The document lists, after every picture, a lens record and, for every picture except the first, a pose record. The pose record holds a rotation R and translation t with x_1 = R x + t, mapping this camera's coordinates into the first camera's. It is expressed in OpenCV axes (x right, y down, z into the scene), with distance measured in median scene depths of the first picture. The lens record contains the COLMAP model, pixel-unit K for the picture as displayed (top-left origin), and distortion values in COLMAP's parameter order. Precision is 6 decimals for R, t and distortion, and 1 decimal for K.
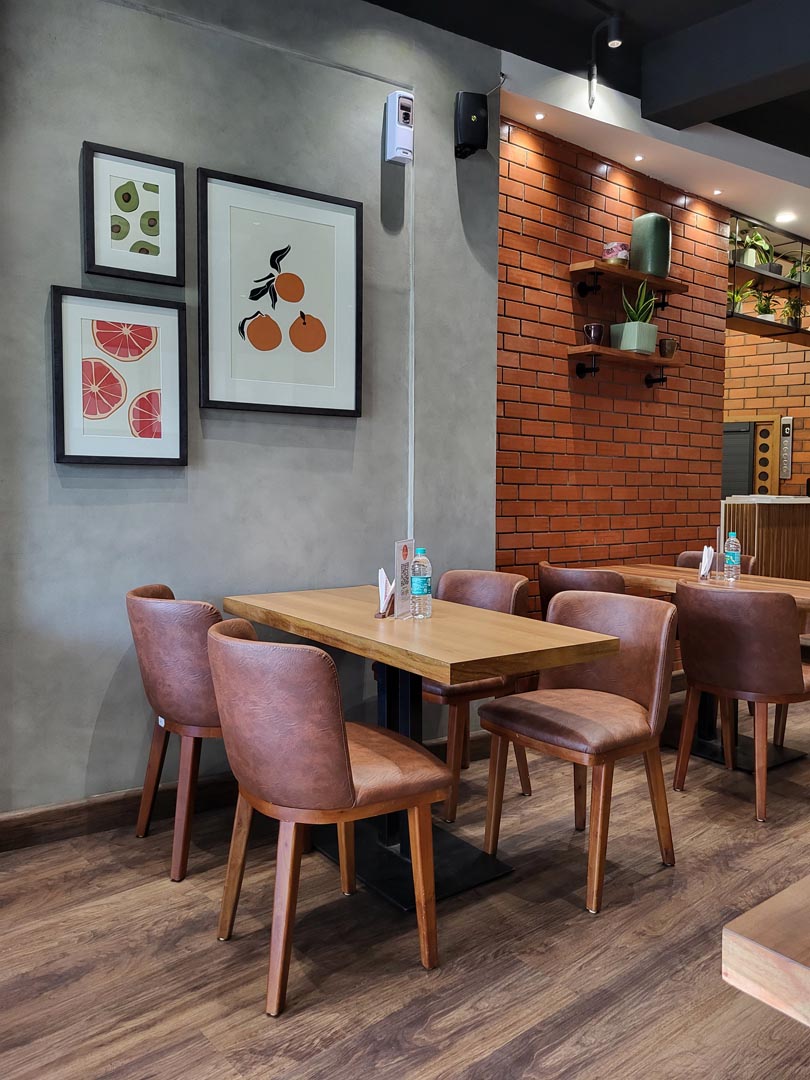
lens RADIAL K [[814.8, 0, 377.4], [0, 814.8, 492.2], [0, 0, 1]] dist [0.028614, 0.003492]
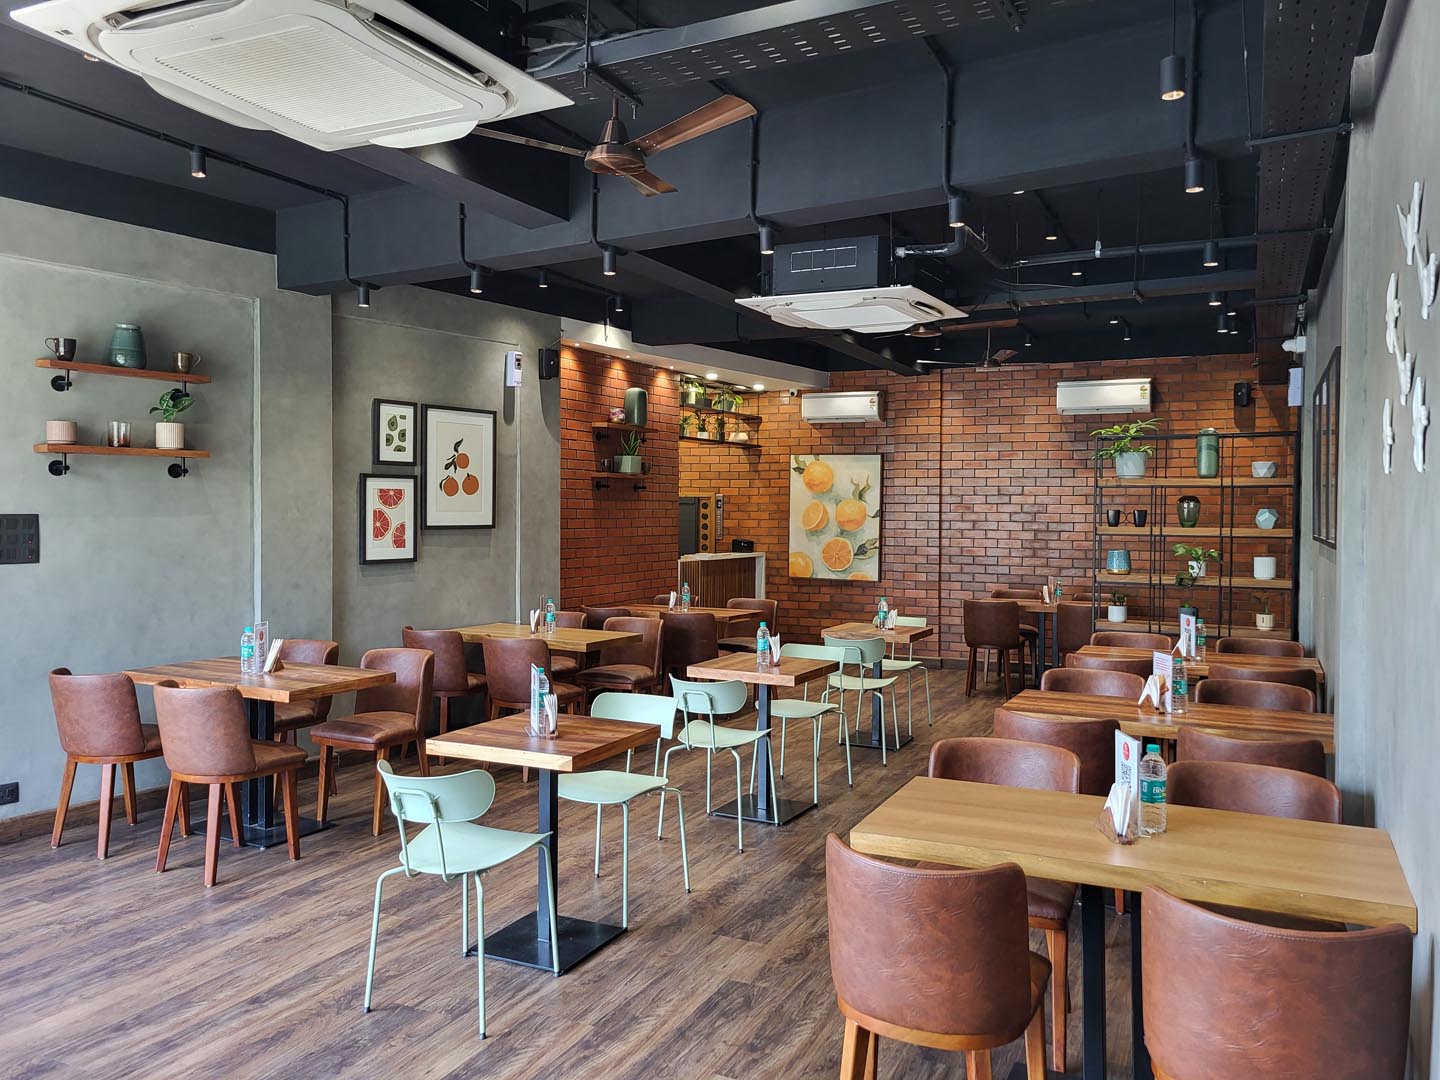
lens RADIAL K [[1086.4, 0, 723.1], [0, 1086.4, 532.2], [0, 0, 1]] dist [0.028614, 0.003492]
pose [[0.901587, -0.020399, 0.432116, -0.609626], [0.016232, 0.999779, 0.013329, -0.109620], [-0.432293, -0.005003, 0.901719, -1.385872]]
